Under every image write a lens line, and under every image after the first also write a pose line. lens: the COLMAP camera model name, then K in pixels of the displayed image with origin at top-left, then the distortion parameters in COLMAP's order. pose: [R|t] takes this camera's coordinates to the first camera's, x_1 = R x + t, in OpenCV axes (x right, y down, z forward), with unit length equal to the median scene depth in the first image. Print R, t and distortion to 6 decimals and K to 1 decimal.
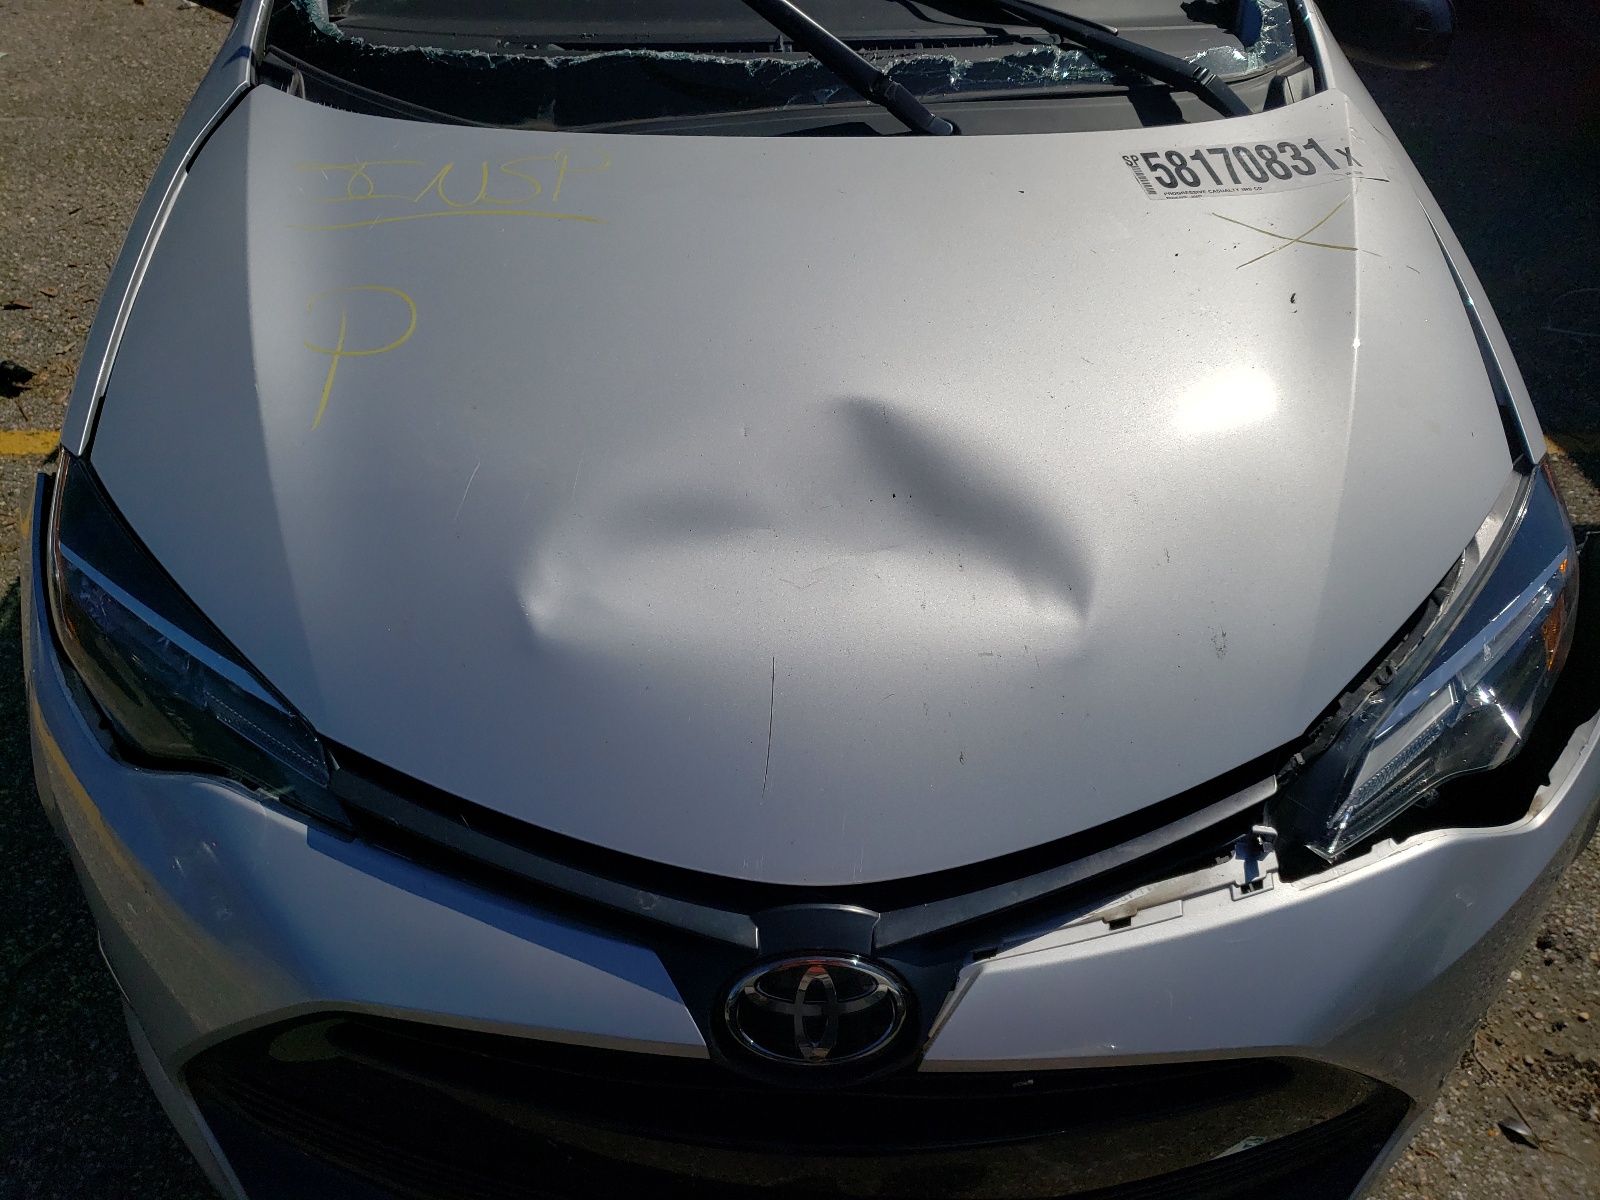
lens RADIAL K [[1192.1, 0, 800.0], [0, 1192.1, 600.0], [0, 0, 1]] dist [-0.004369, 0.003033]
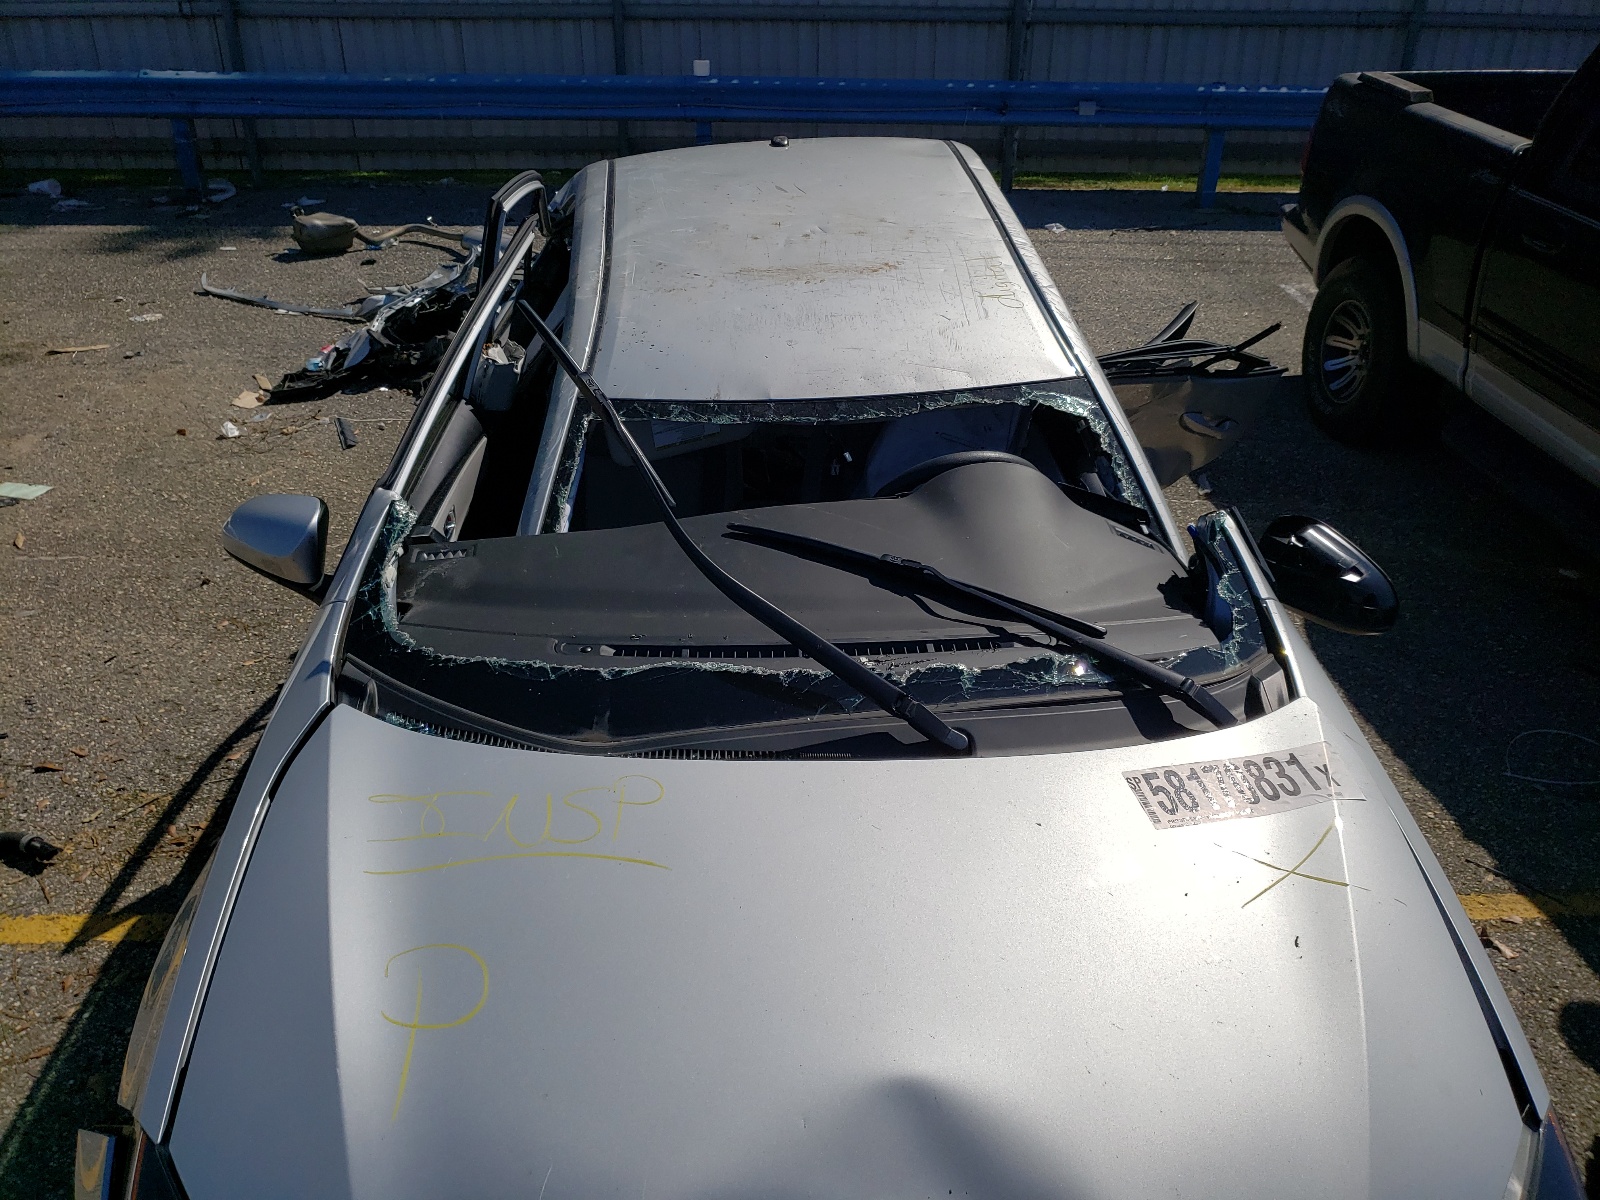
lens RADIAL K [[1192.1, 0, 800.0], [0, 1192.1, 600.0], [0, 0, 1]] dist [-0.004369, 0.003033]
pose [[0.999632, -0.009716, 0.025320, -0.054069], [0.015330, 0.972590, -0.232021, -0.259360], [-0.022372, 0.232323, 0.972381, -0.100129]]
